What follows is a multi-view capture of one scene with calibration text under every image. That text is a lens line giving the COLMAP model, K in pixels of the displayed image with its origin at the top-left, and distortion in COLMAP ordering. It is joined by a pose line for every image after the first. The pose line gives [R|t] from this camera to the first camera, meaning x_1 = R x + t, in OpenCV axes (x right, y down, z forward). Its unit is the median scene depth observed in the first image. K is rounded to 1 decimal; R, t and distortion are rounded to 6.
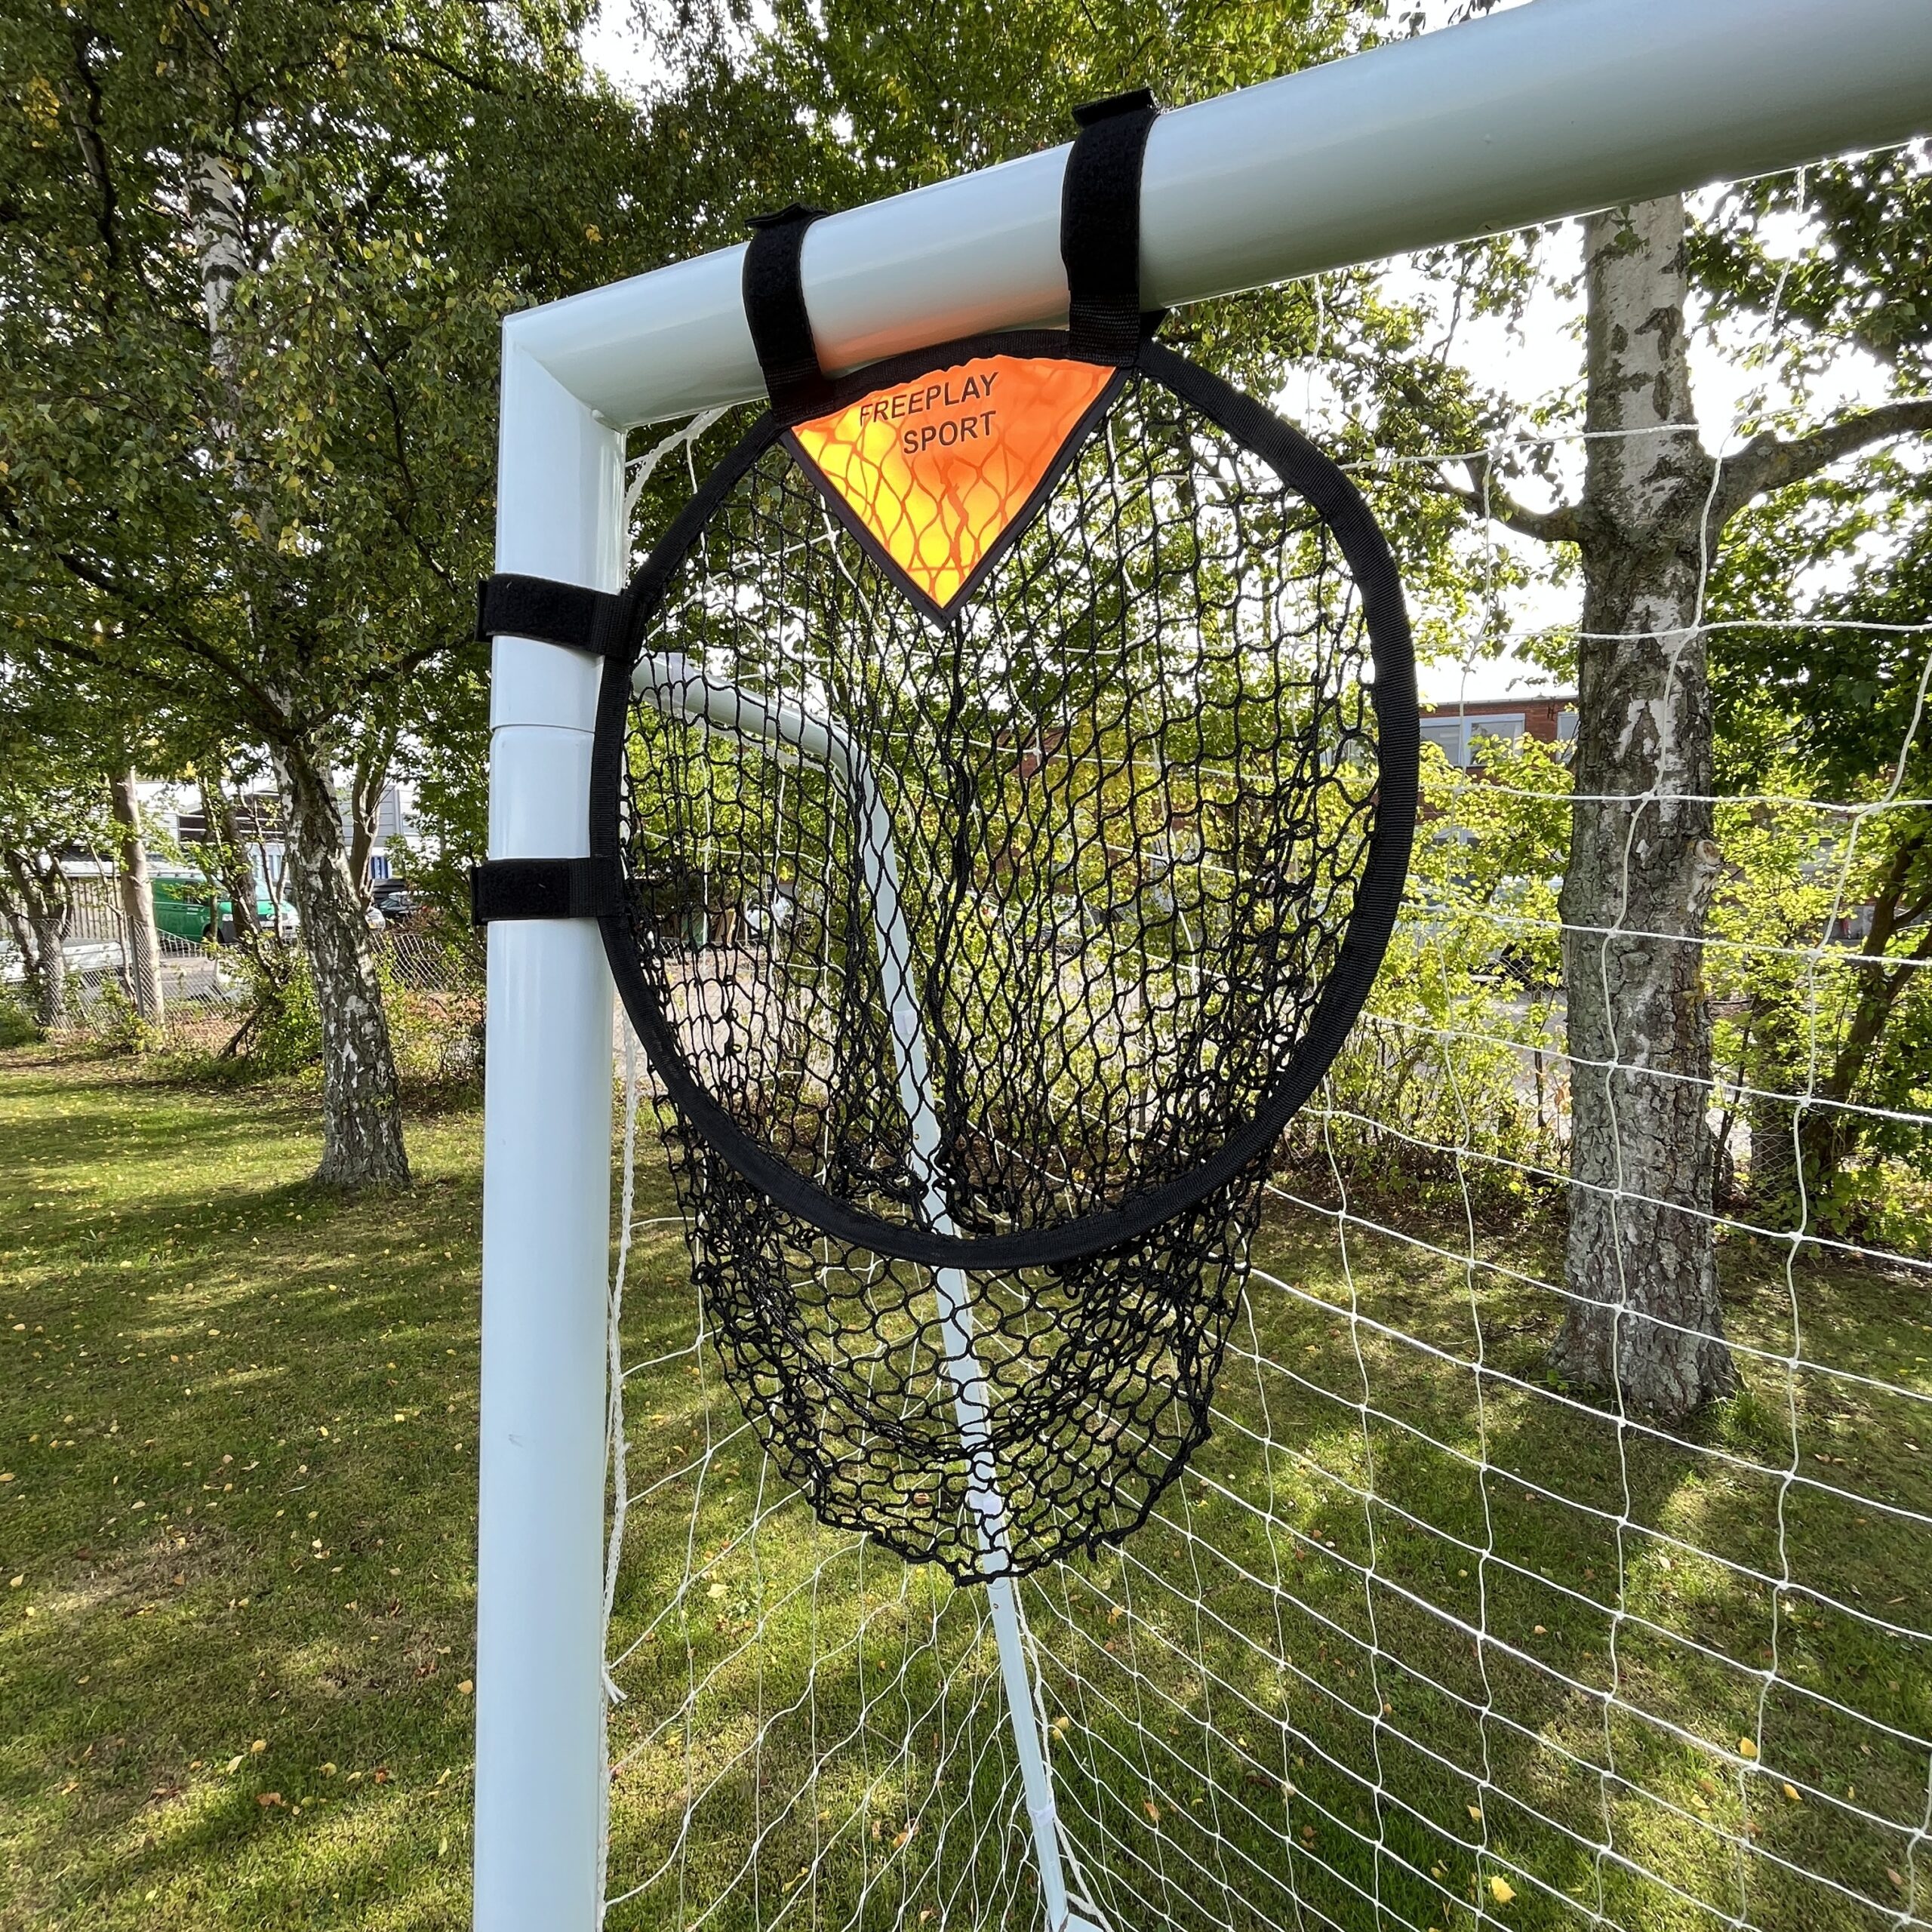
lens RADIAL K [[1049.7, 0, 966.6], [0, 1049.7, 965.8], [0, 0, 1]] dist [-0.001178, -0.001553]
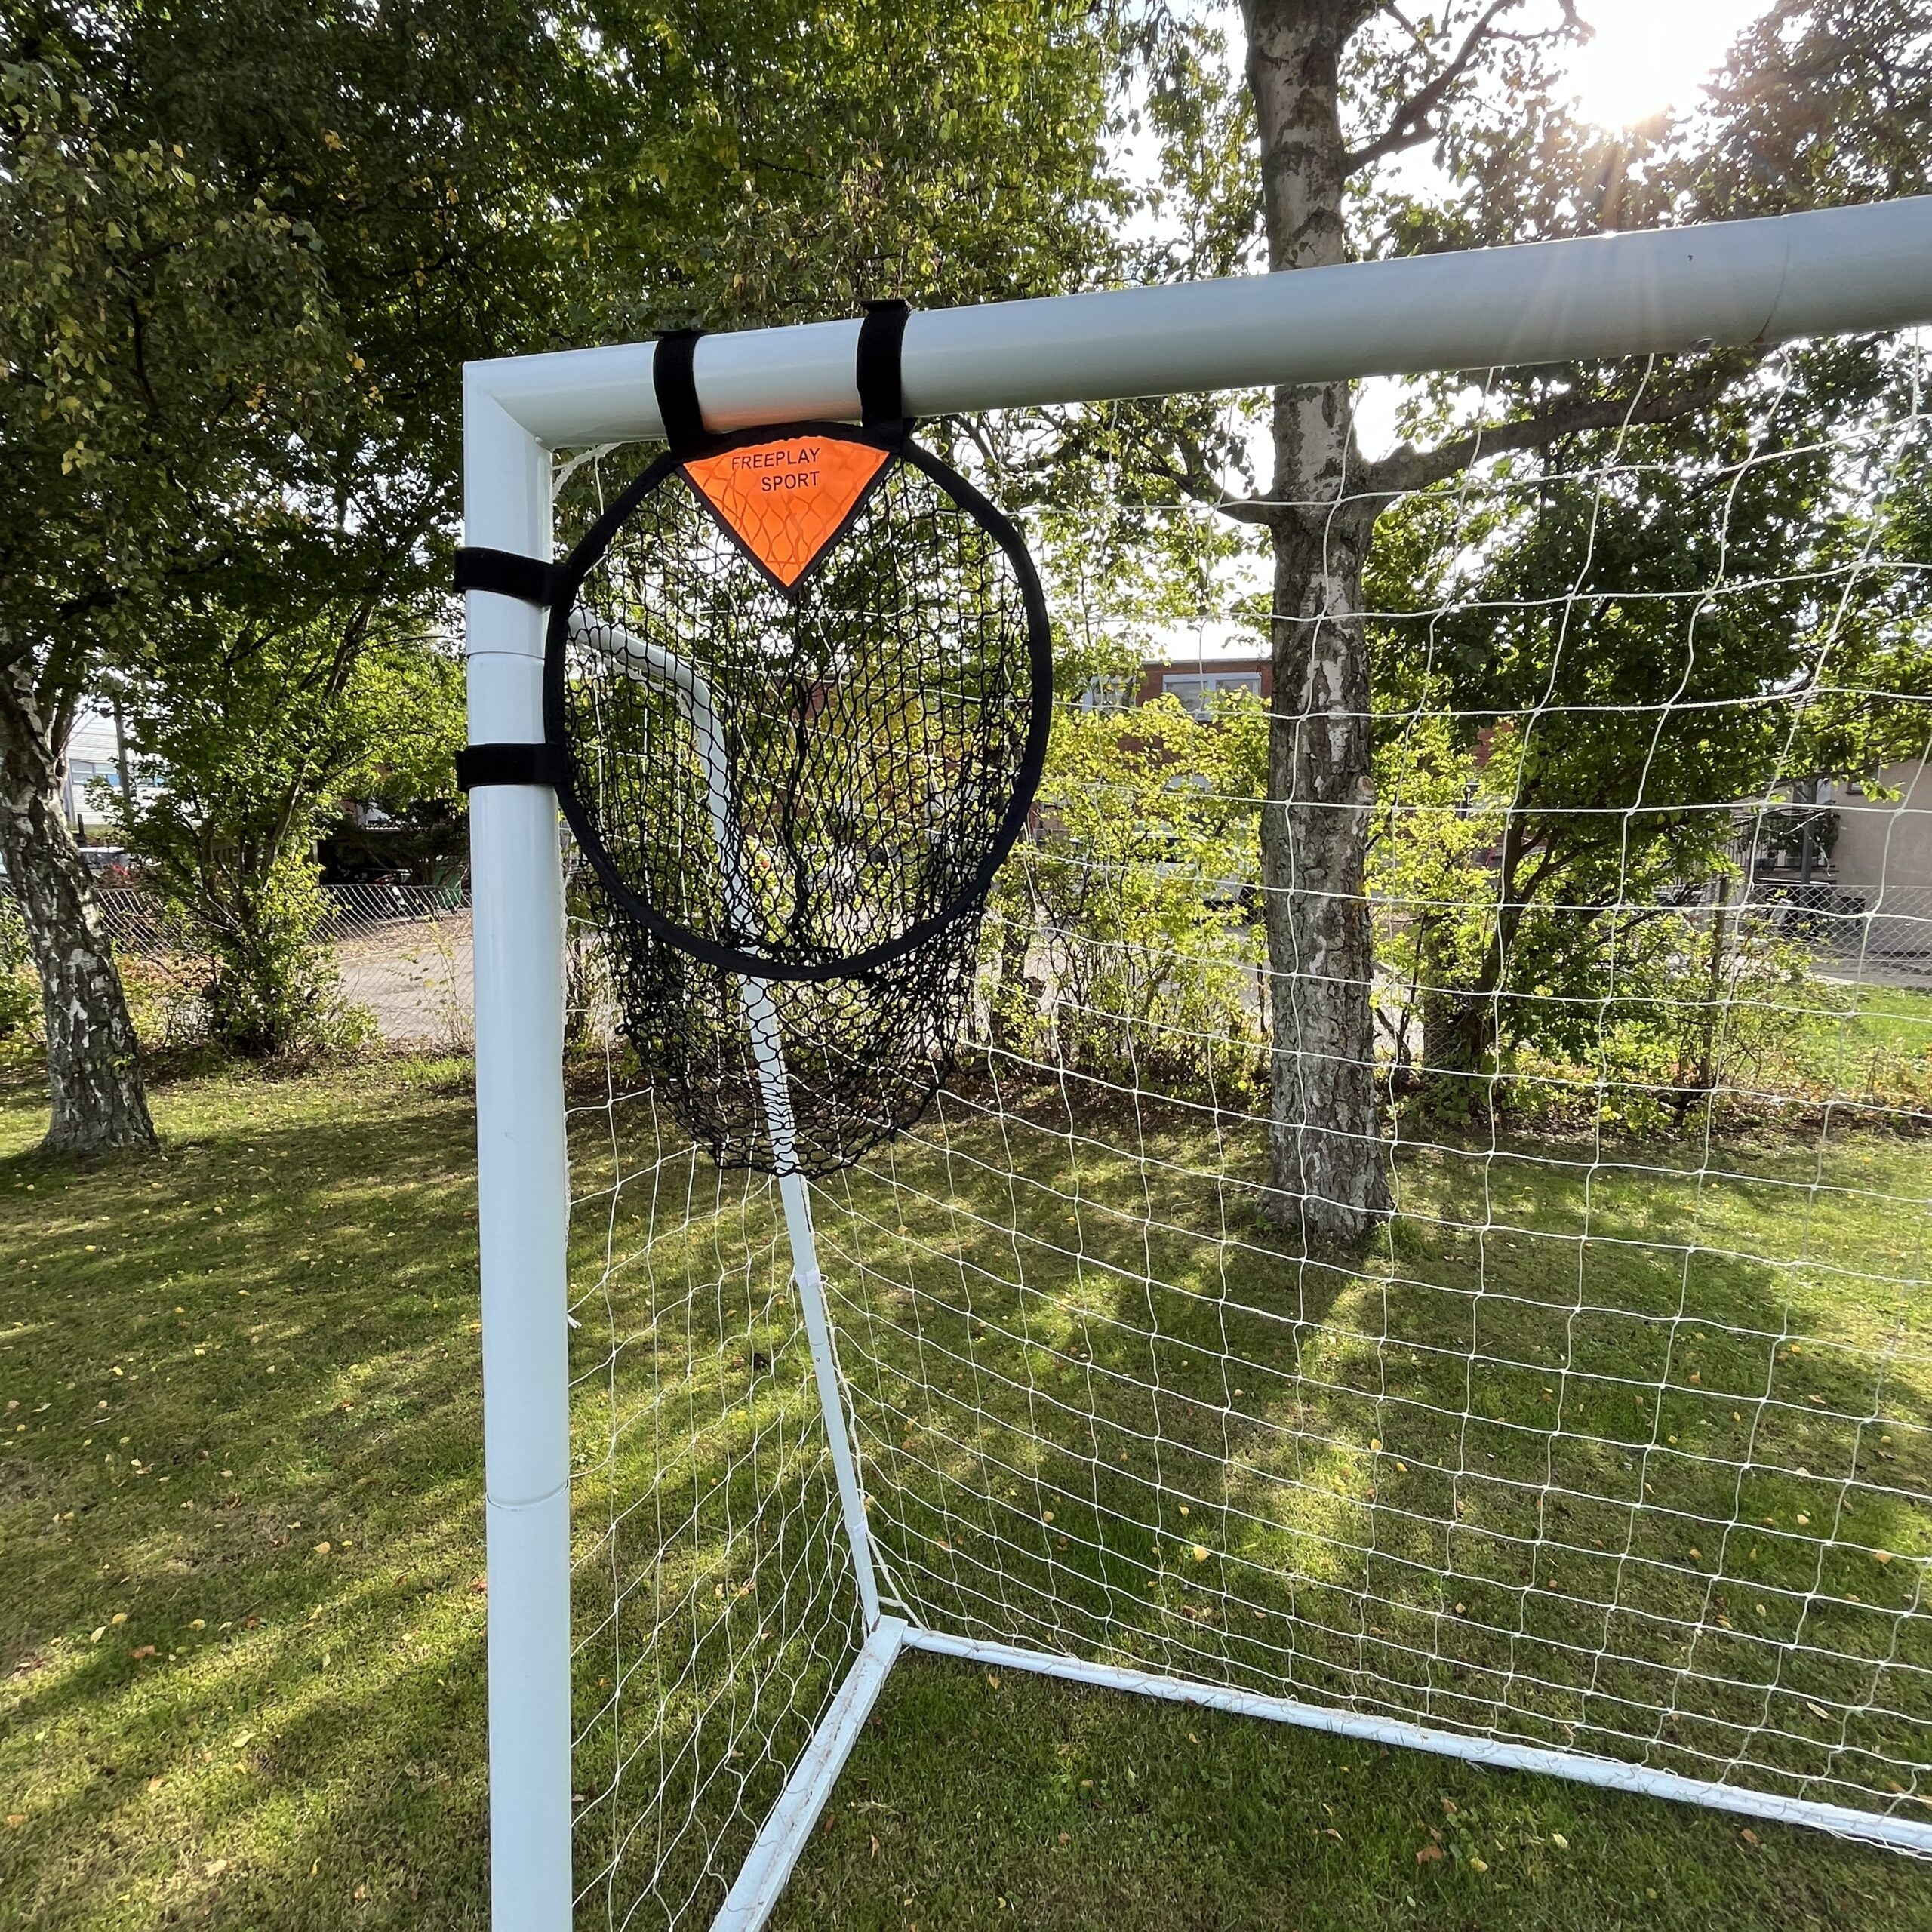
lens RADIAL K [[1055.0, 0, 966.0], [0, 1055.0, 966.0], [0, 0, 1]] dist [-0.001752, -0.000229]
pose [[0.977871, -0.033562, 0.206499, -0.019609], [0.024256, 0.998580, 0.047434, 0.031575], [-0.207798, -0.041375, 0.977296, -0.121452]]
